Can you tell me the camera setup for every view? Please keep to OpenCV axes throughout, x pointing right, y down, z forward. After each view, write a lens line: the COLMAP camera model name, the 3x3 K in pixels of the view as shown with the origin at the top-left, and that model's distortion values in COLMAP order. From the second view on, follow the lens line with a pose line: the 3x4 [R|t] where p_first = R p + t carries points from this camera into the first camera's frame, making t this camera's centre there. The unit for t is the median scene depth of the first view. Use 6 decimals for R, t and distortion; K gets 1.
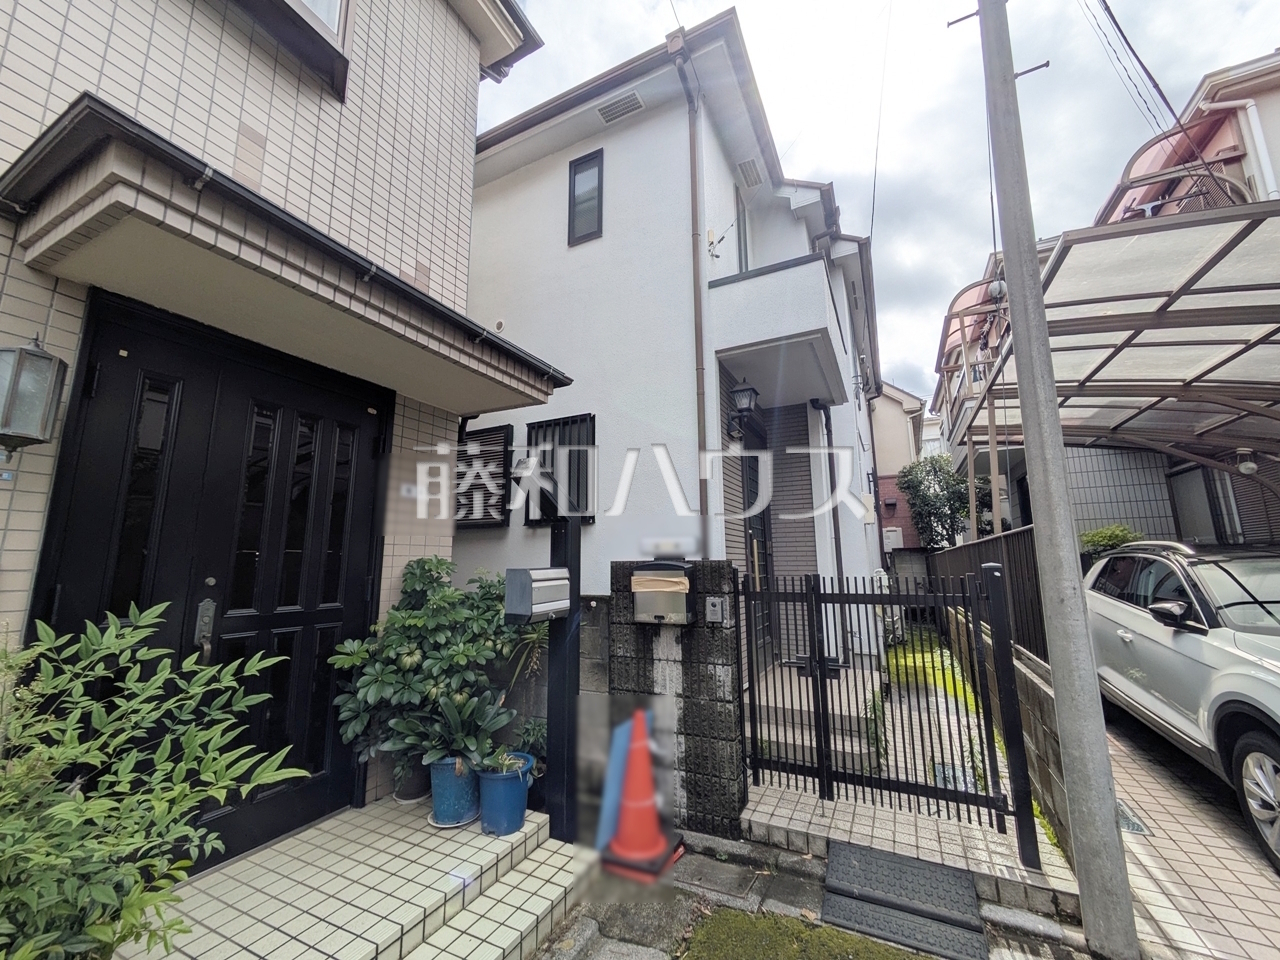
lens RADIAL K [[506.7, 0, 638.7], [0, 506.7, 474.8], [0, 0, 1]] dist [-0.002197, 0.003051]
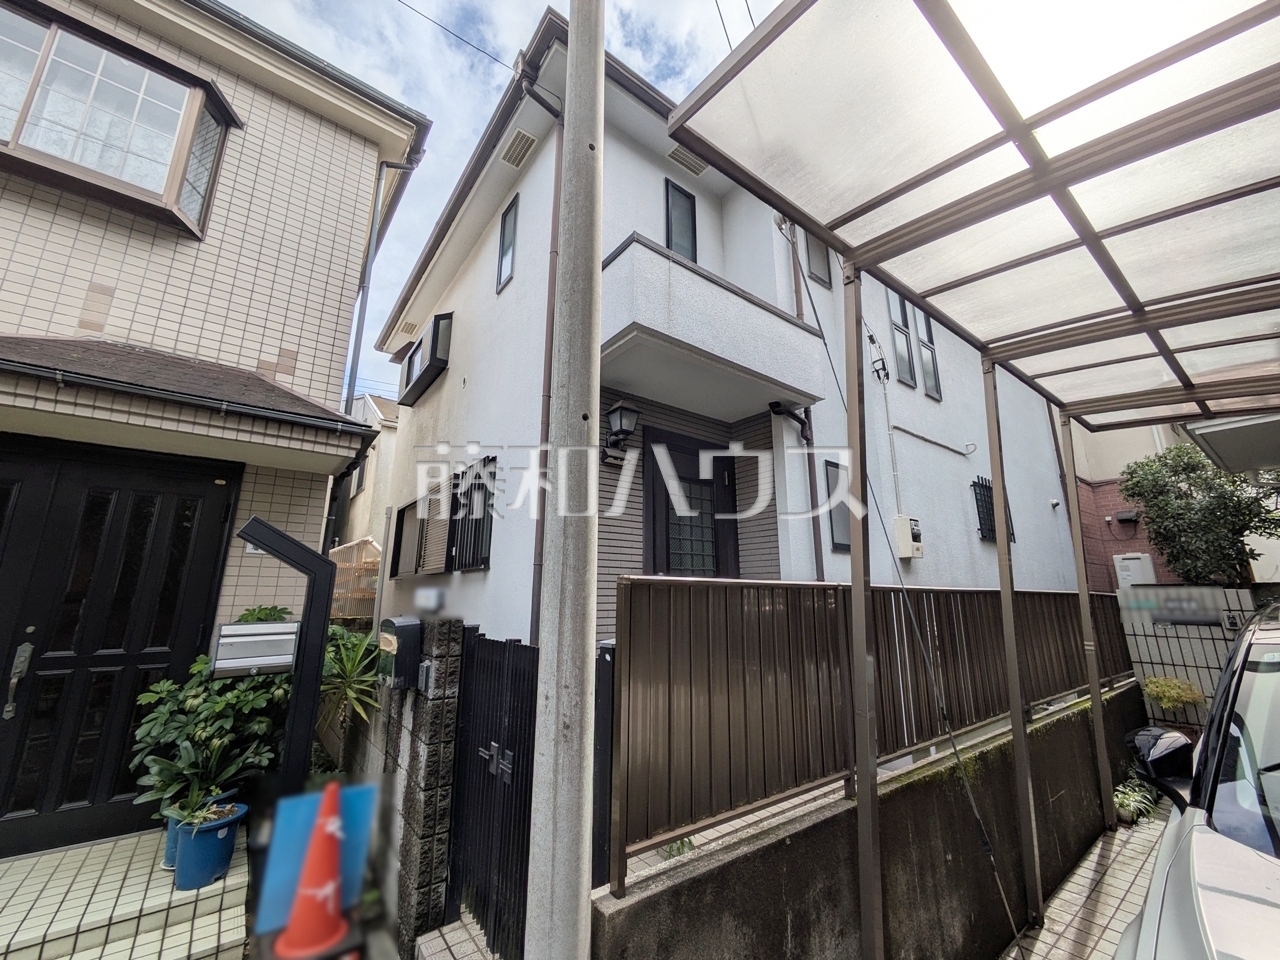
lens RADIAL K [[506.7, 0, 638.7], [0, 506.7, 474.8], [0, 0, 1]] dist [-0.002197, 0.003051]
pose [[0.897230, -0.093999, -0.431442, 0.941957], [0.068526, 0.994883, -0.074248, 0.013885], [0.436214, 0.037052, 0.899080, 0.388012]]
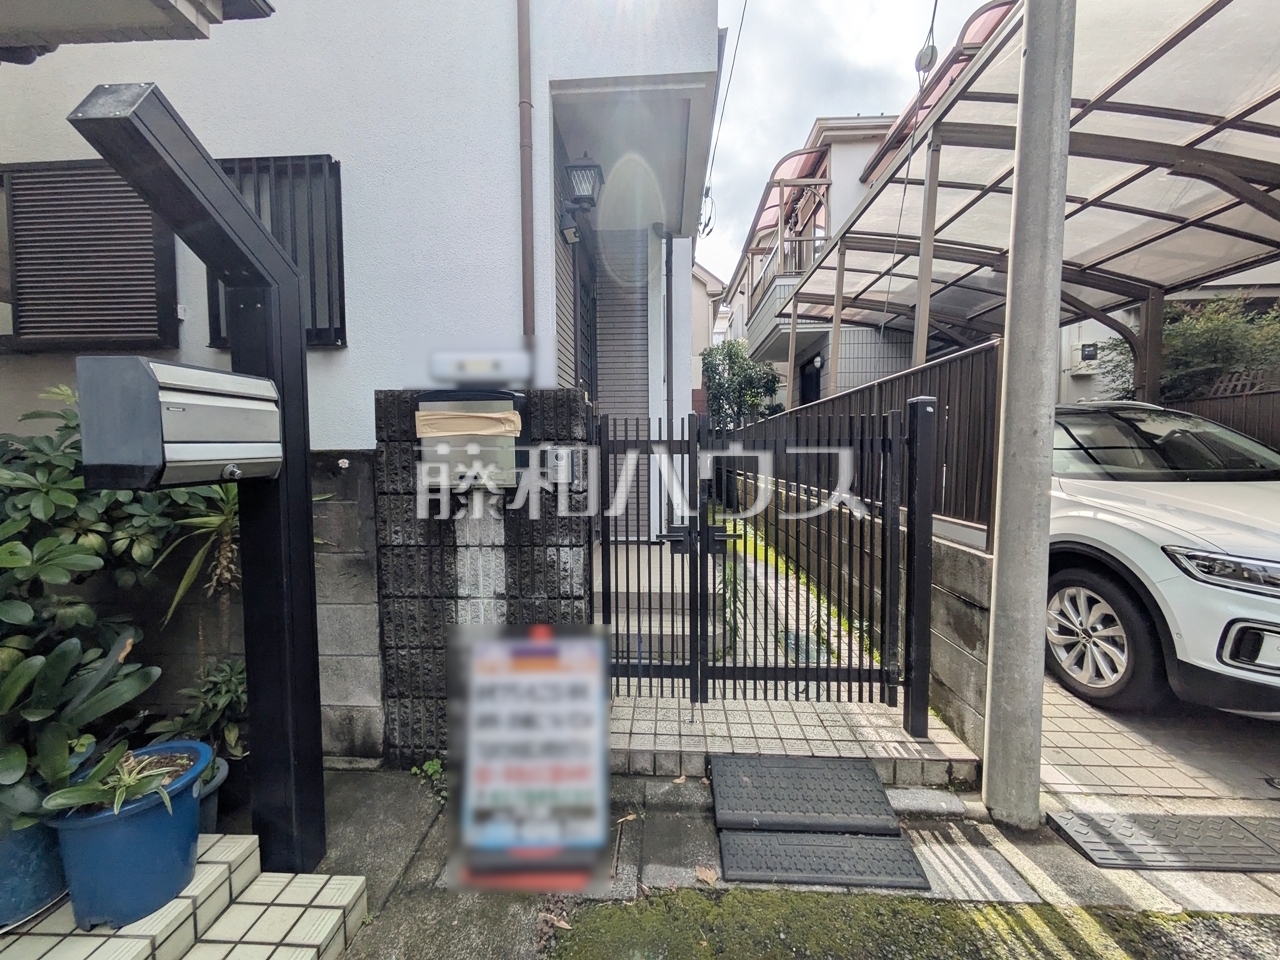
lens RADIAL K [[506.7, 0, 638.7], [0, 506.7, 474.8], [0, 0, 1]] dist [-0.002197, 0.003051]
pose [[0.915800, -0.016297, 0.401305, -0.015763], [-0.070179, 0.977312, 0.199842, 0.153591], [-0.395457, -0.211178, 0.893878, 0.414604]]
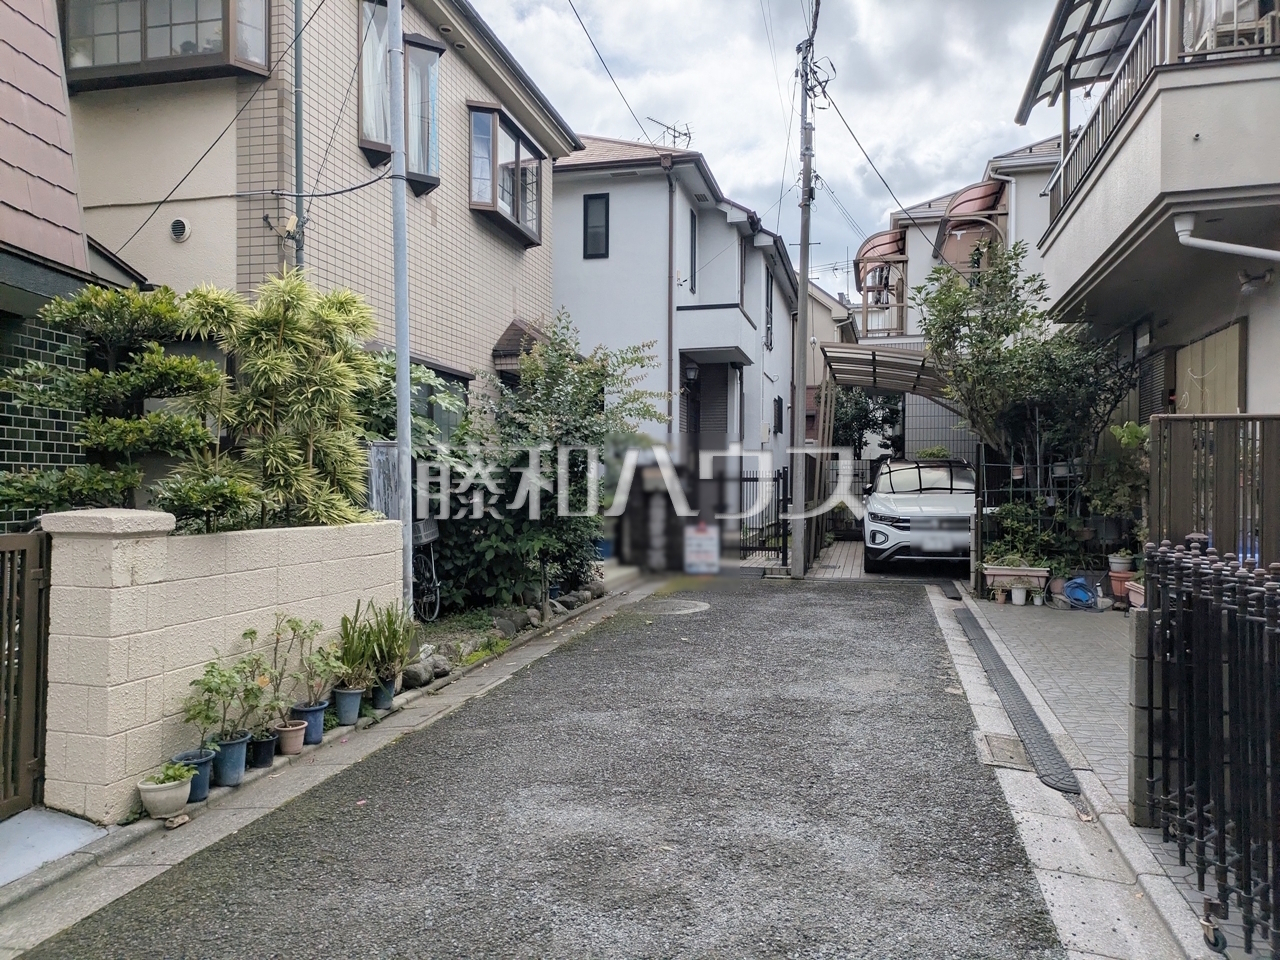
lens RADIAL K [[969.7, 0, 640.0], [0, 969.7, 480.0], [0, 0, 1]] dist [0.003582, 0.000284]
pose [[0.975653, 0.015160, 0.218795, -1.068467], [-0.052417, 0.984815, 0.165504, -0.513833], [-0.212964, -0.172943, 0.961633, -3.453042]]
